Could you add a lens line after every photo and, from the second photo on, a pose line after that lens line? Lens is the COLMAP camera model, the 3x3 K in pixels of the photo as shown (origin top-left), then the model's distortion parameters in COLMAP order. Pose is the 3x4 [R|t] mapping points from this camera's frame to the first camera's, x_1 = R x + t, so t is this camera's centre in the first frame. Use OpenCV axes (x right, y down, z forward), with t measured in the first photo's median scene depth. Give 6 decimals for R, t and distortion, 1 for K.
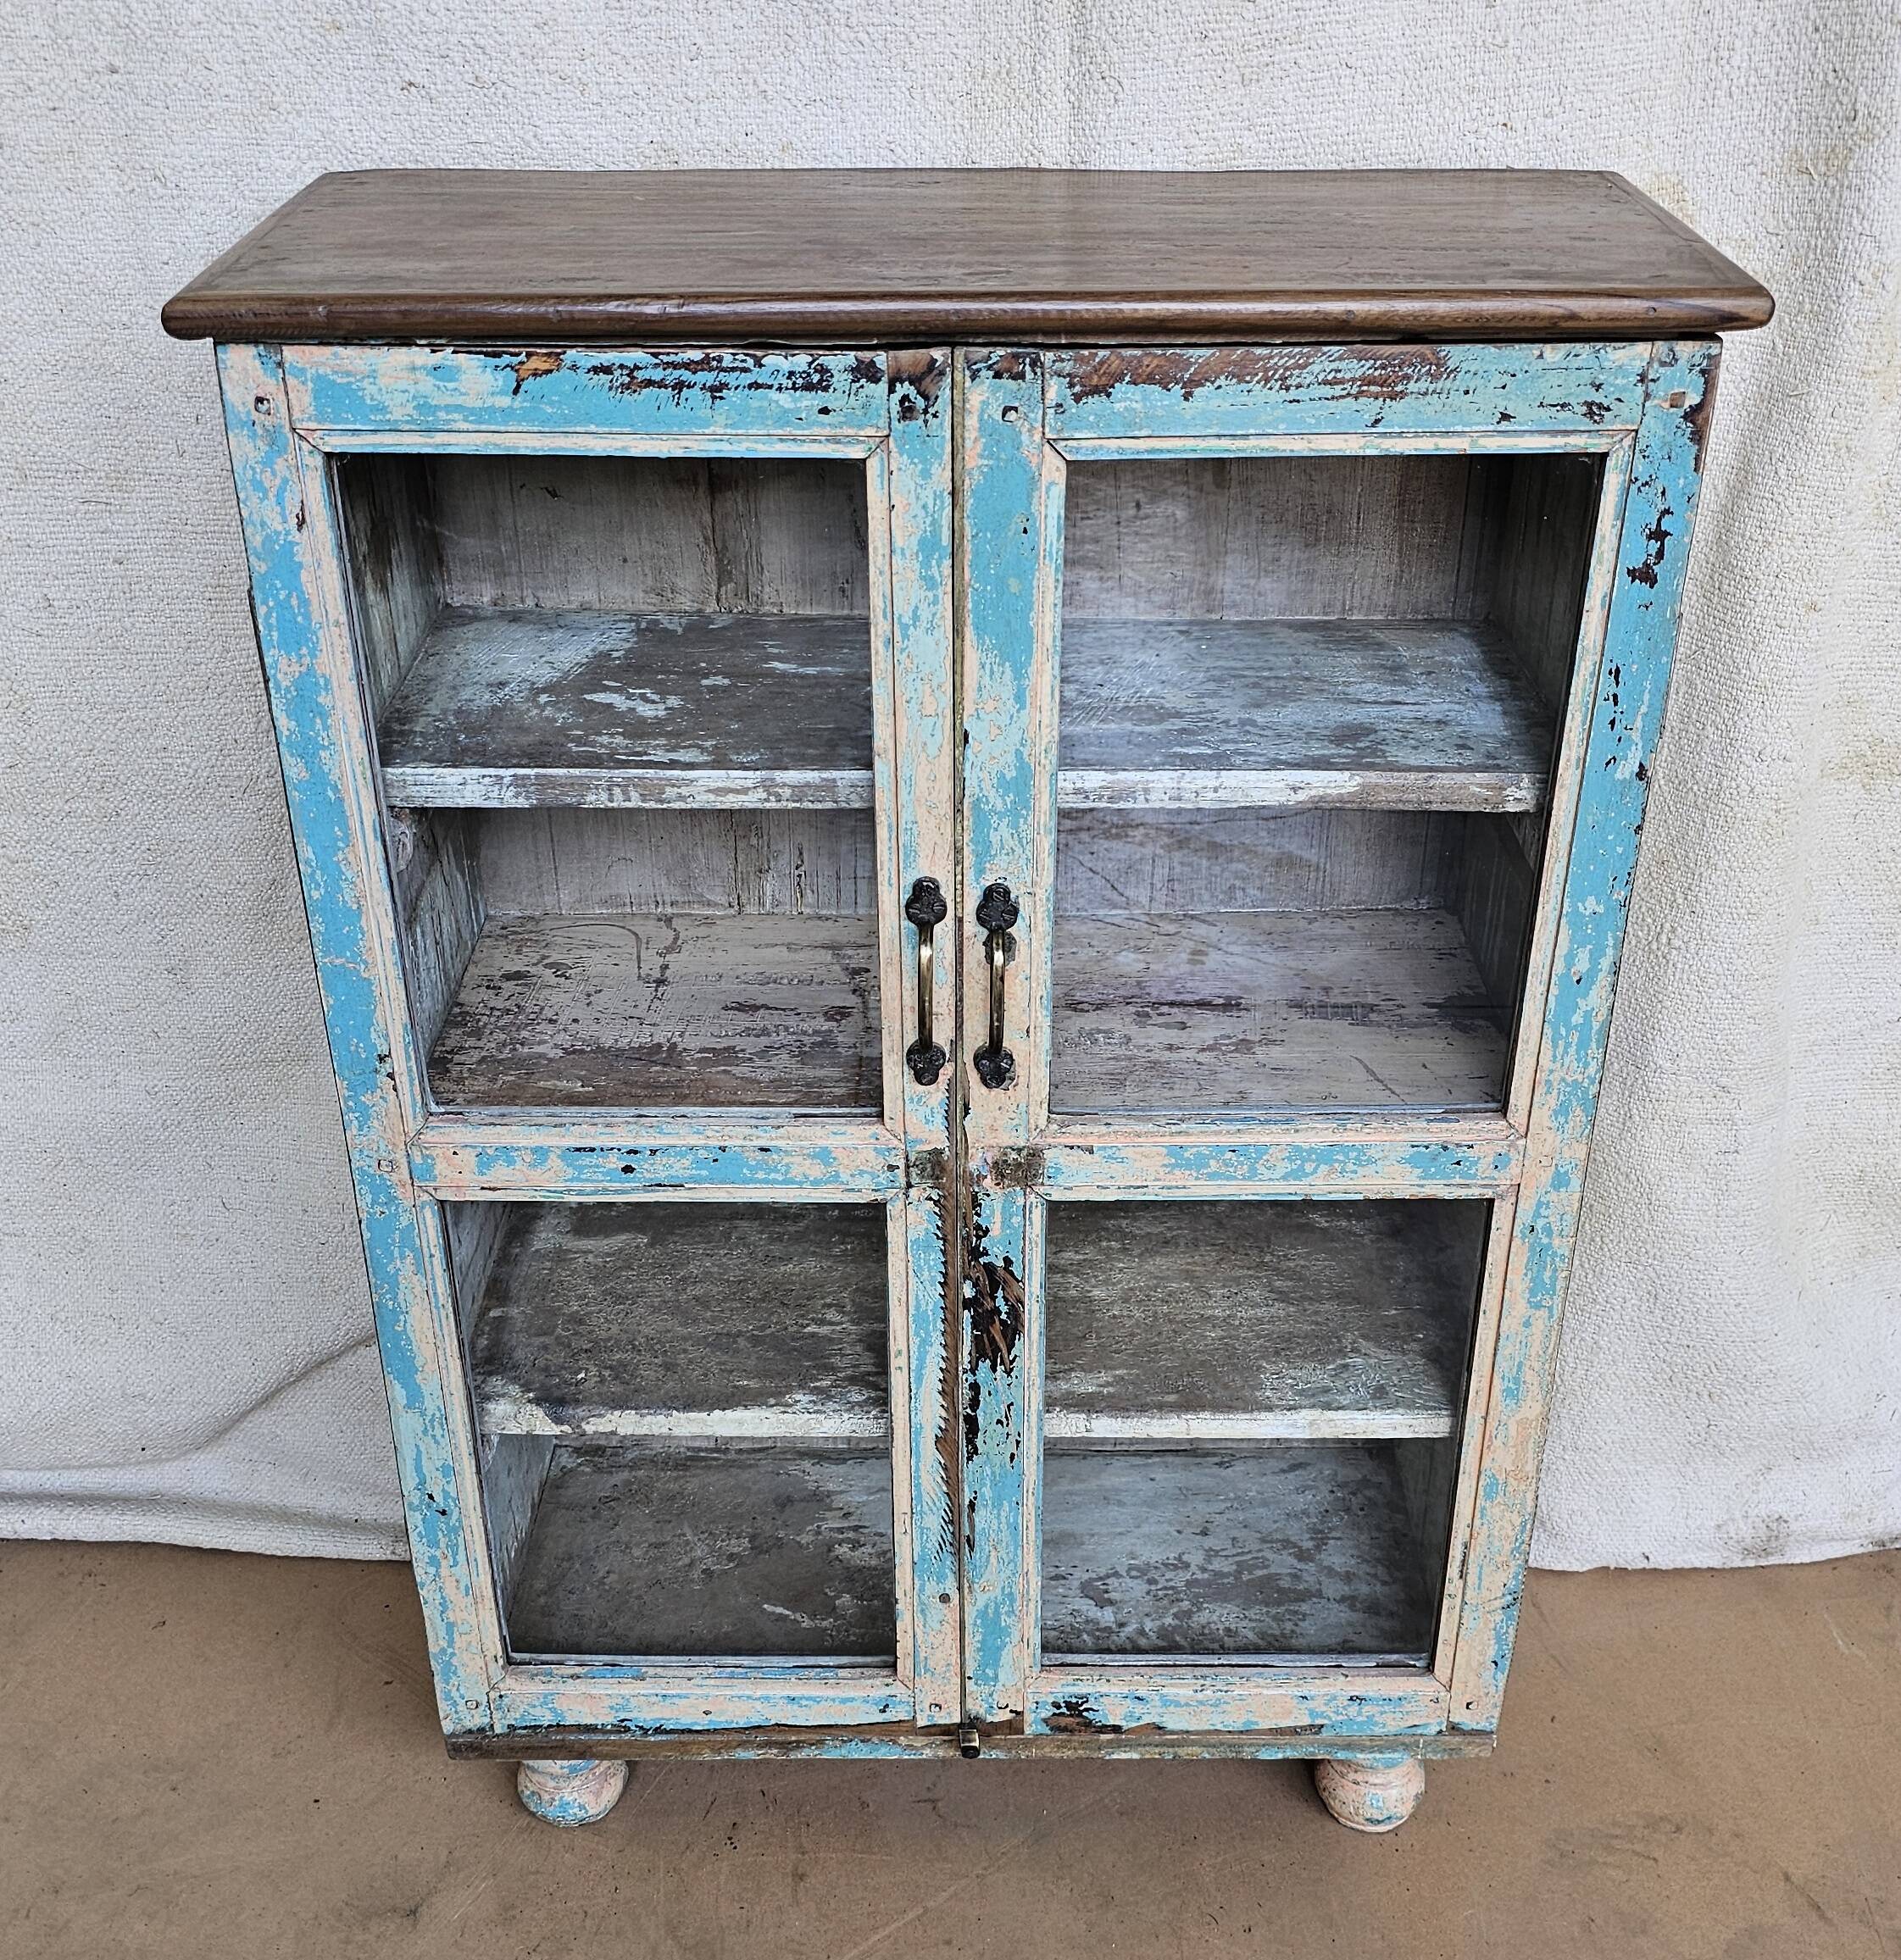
lens RADIAL K [[2413.7, 0, 964.1], [0, 2413.7, 1123.6], [0, 0, 1]] dist [0.046343, 0.000000]
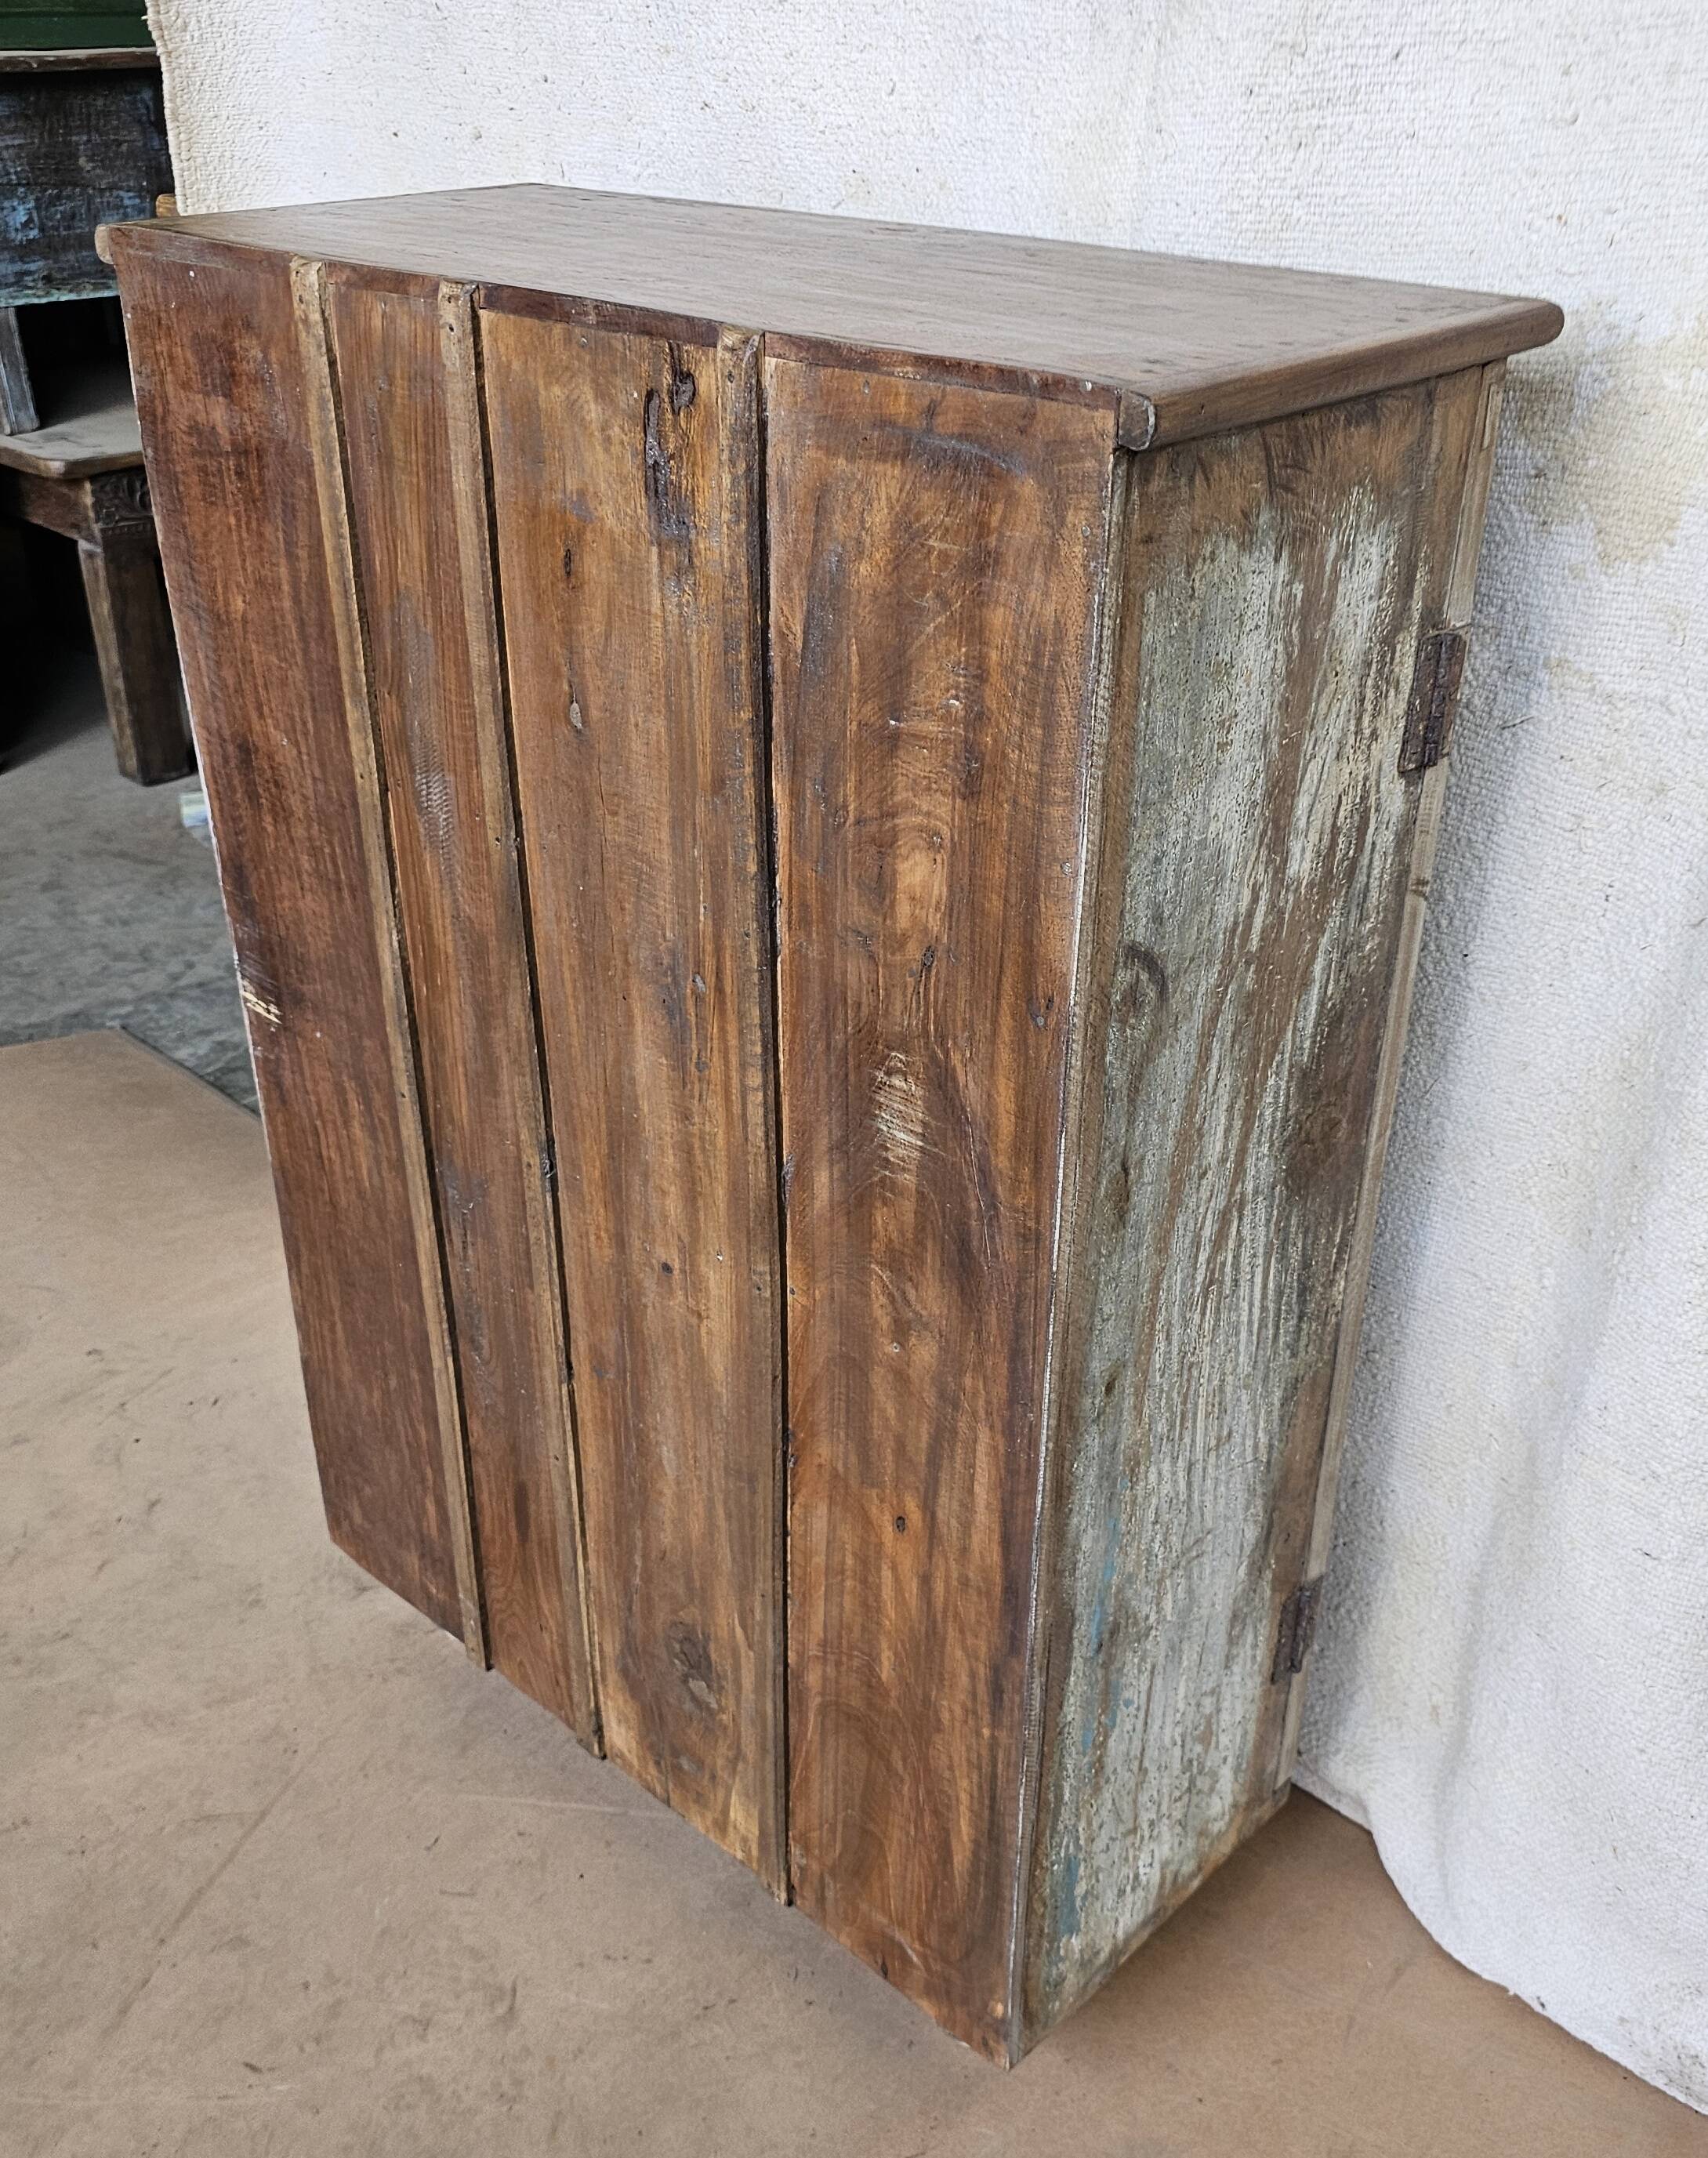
lens RADIAL K [[2196.6, 0, 781.5], [0, 2196.6, 1212.6], [0, 0, 1]] dist [0.055336, 0.000000]
pose [[0.673870, 0.371801, -0.638485, 0.630261], [-0.373539, 0.917026, 0.139759, -0.099844], [0.637470, 0.144319, 0.756838, 0.284159]]
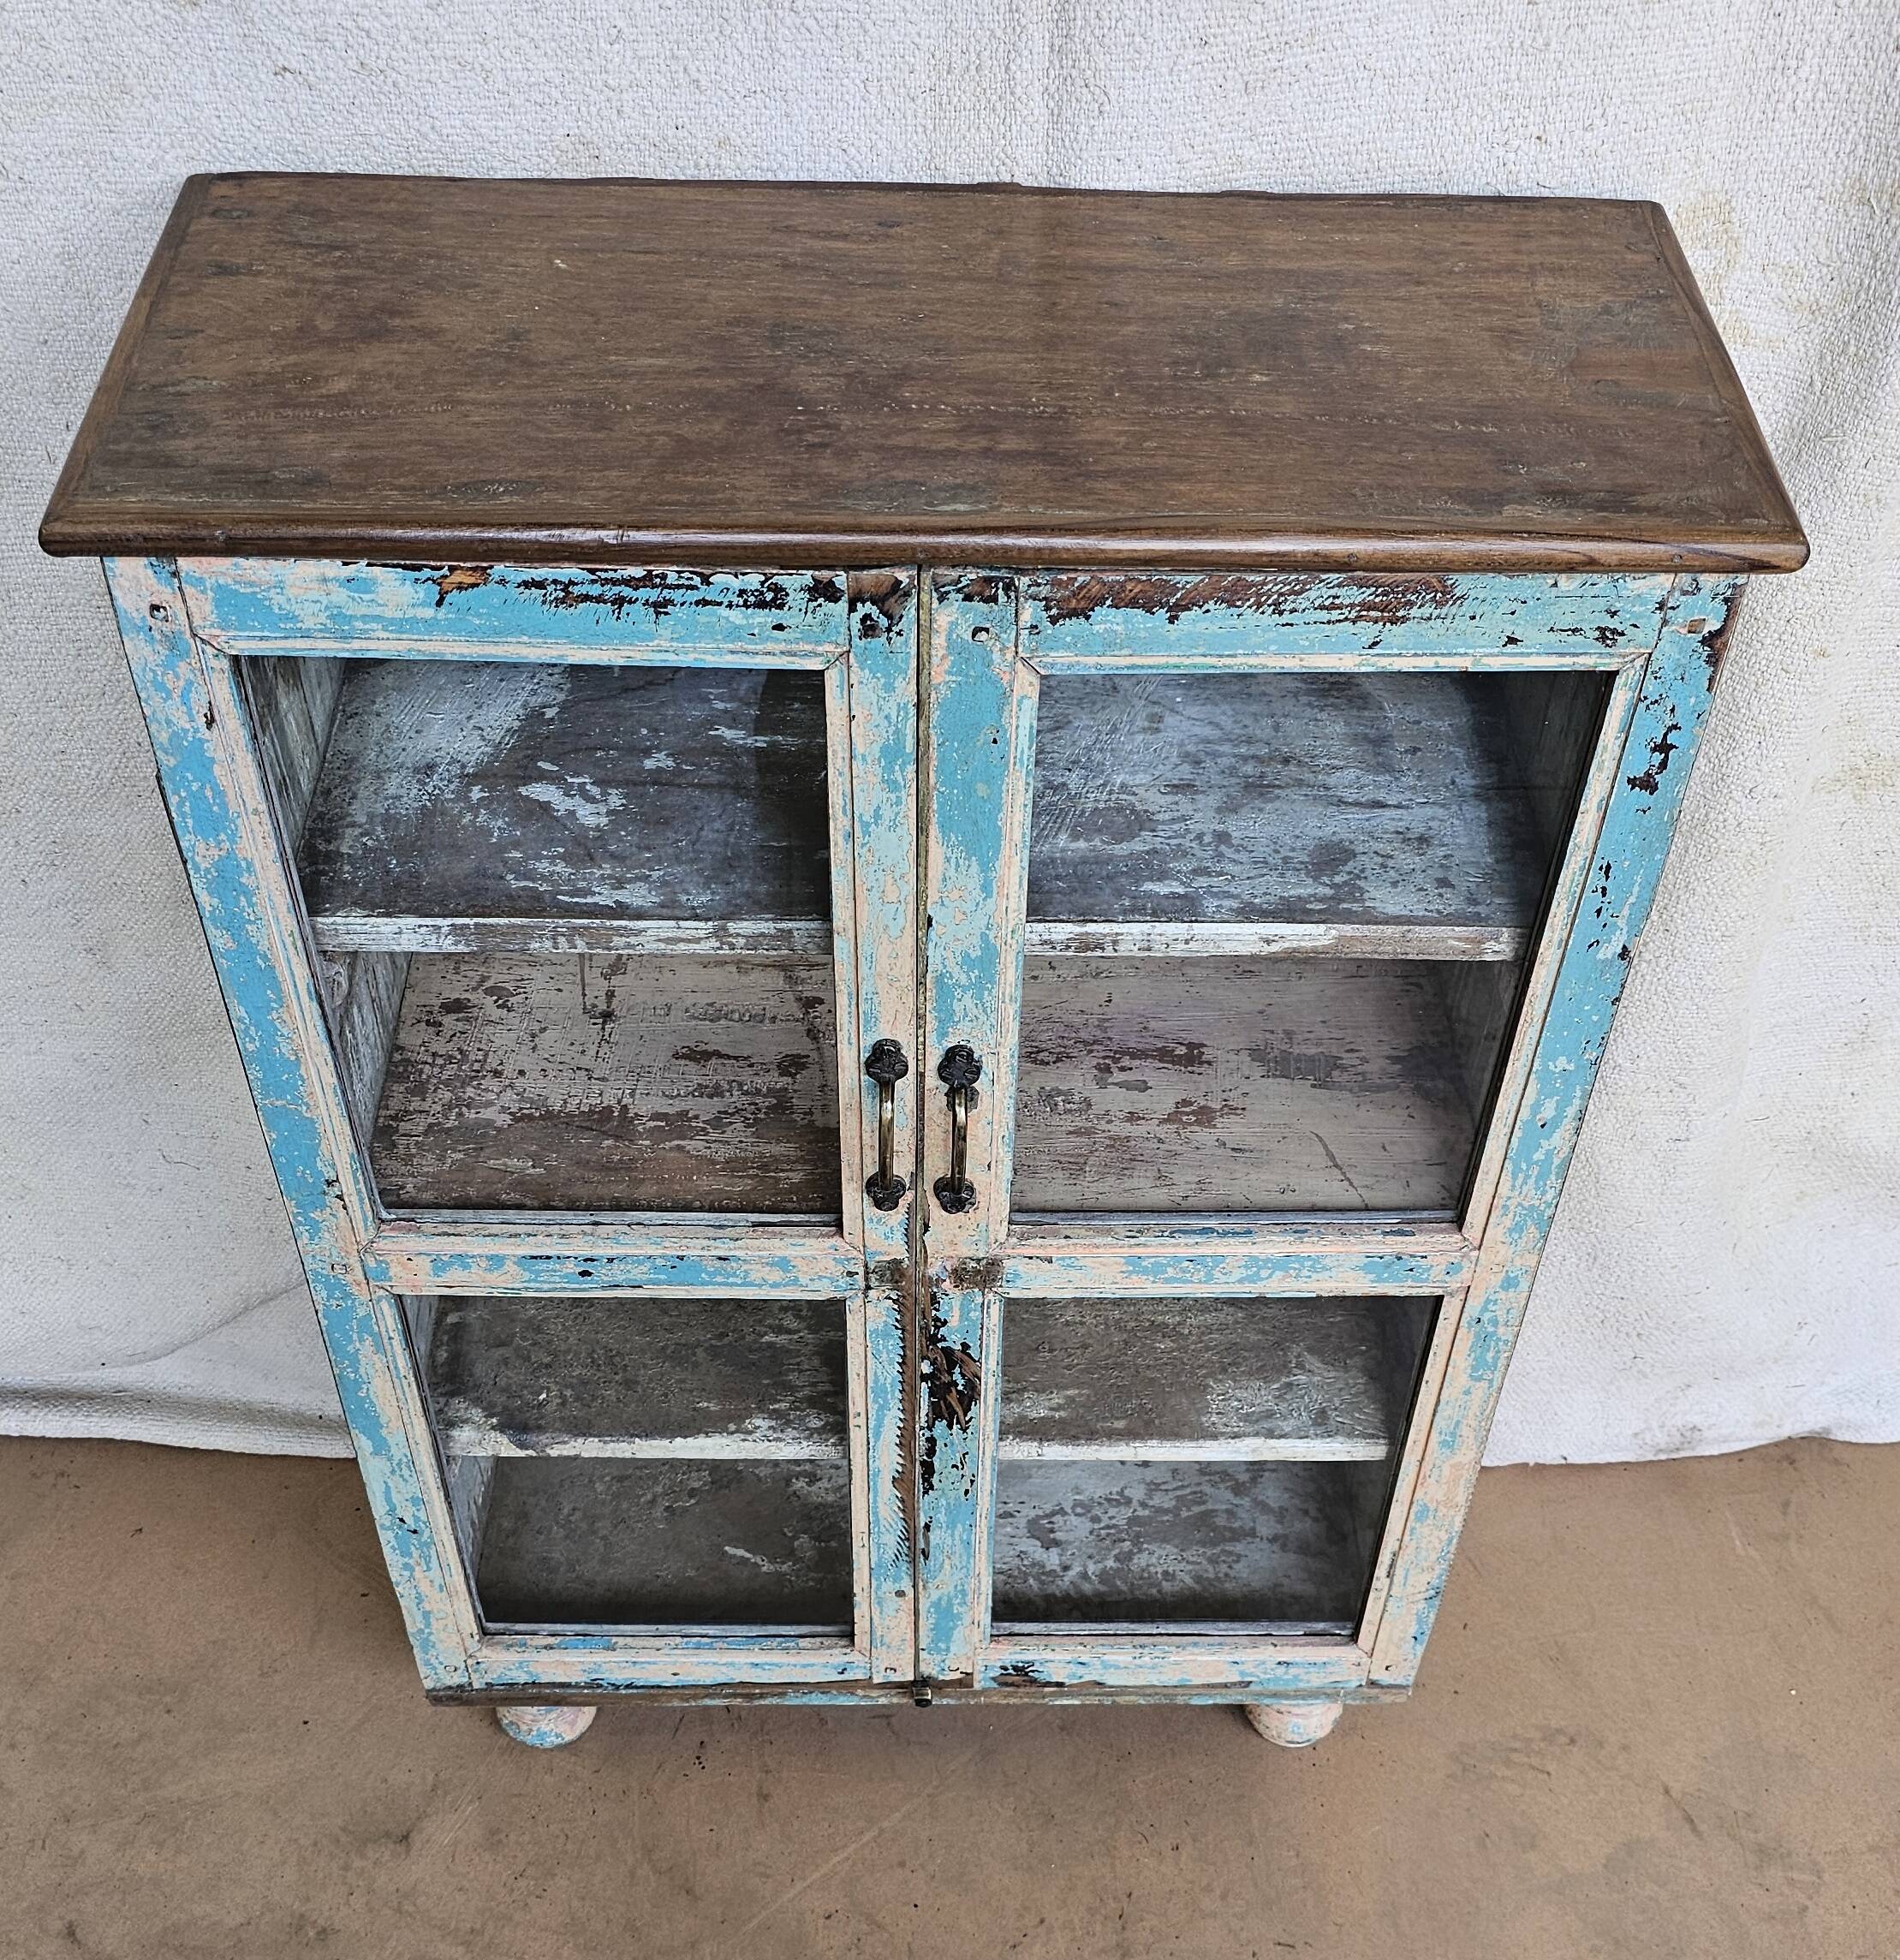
lens RADIAL K [[2413.4, 0, 987.3], [0, 2413.4, 1264.0], [0, 0, 1]] dist [0.046343, 0.000000]
pose [[0.999317, 0.001355, 0.036934, -0.009654], [-0.012051, 0.956663, 0.290949, -0.262254], [-0.034939, -0.291195, 0.956025, 0.039107]]
